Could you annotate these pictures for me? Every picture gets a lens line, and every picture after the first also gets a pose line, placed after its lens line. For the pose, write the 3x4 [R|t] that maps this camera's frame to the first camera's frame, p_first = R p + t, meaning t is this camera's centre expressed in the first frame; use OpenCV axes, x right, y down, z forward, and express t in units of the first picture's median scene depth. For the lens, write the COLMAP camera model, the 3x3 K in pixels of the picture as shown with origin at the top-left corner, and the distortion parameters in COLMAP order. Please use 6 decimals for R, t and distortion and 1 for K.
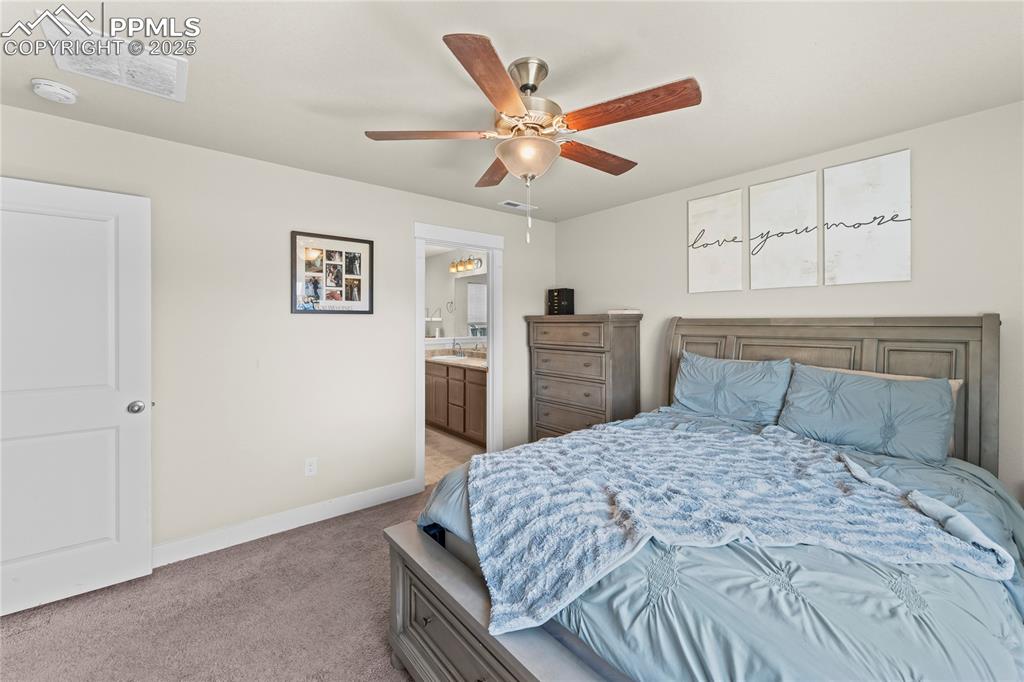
lens RADIAL K [[411.6, 0, 511.8], [0, 411.6, 322.2], [0, 0, 1]] dist [-0.000745, -0.000103]
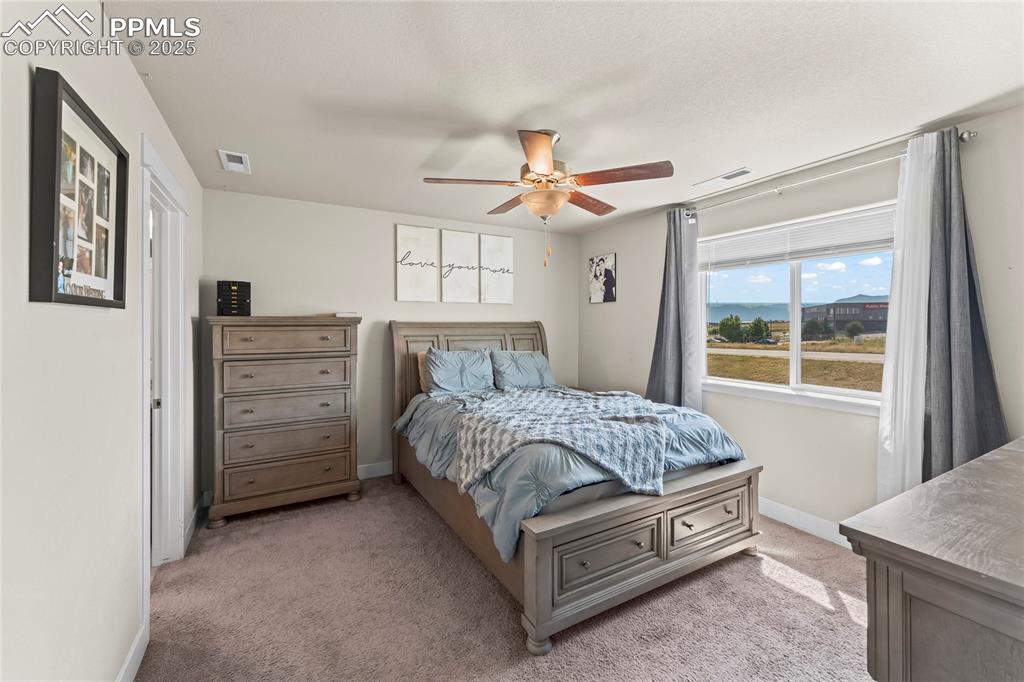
lens RADIAL K [[405.5, 0, 512.1], [0, 405.5, 323.4], [0, 0, 1]] dist [-0.000955, -0.000085]
pose [[0.185789, 0.003024, 0.982585, -0.710022], [0.001441, 0.999993, -0.003350, -0.000429], [-0.982589, 0.002038, 0.185783, 0.478367]]
